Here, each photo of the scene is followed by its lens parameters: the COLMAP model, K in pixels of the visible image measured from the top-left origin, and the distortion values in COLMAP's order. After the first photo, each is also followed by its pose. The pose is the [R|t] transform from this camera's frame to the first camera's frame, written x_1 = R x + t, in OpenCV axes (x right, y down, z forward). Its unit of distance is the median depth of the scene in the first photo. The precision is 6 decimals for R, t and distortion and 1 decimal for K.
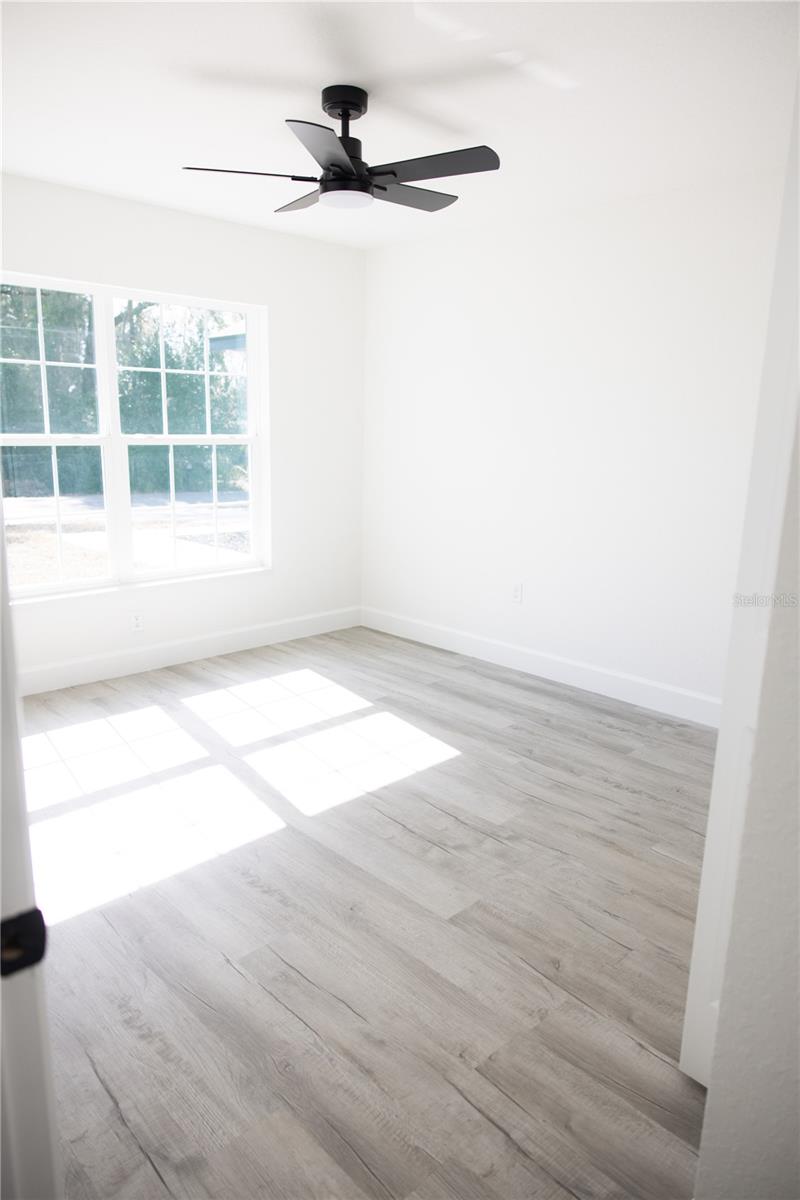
lens RADIAL K [[796.3, 0, 401.0], [0, 796.3, 599.9], [0, 0, 1]] dist [-0.002957, 0.005933]
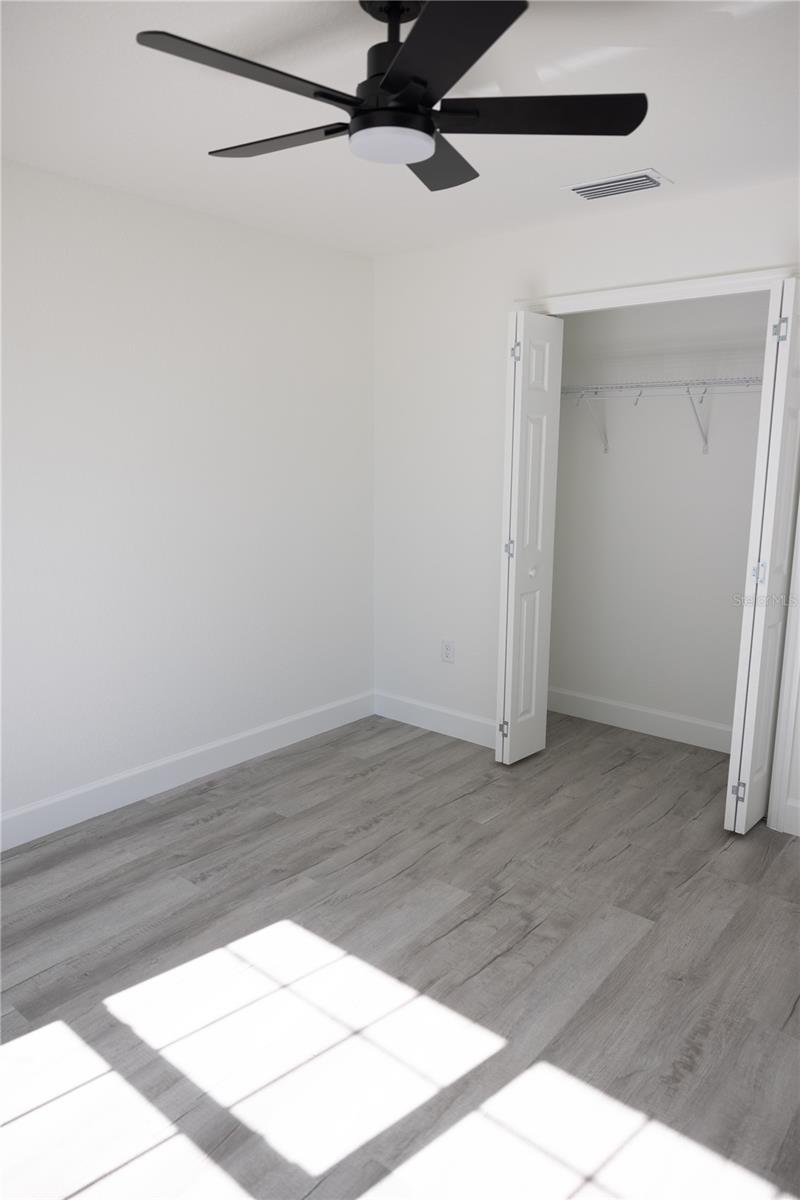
lens RADIAL K [[793.8, 0, 398.6], [0, 793.8, 611.2], [0, 0, 1]] dist [0.000502, 0.001874]
pose [[-0.106414, -0.220939, 0.969465, -0.653796], [0.212655, 0.947385, 0.239249, -0.260260], [-0.971316, 0.231621, -0.053832, 0.965607]]
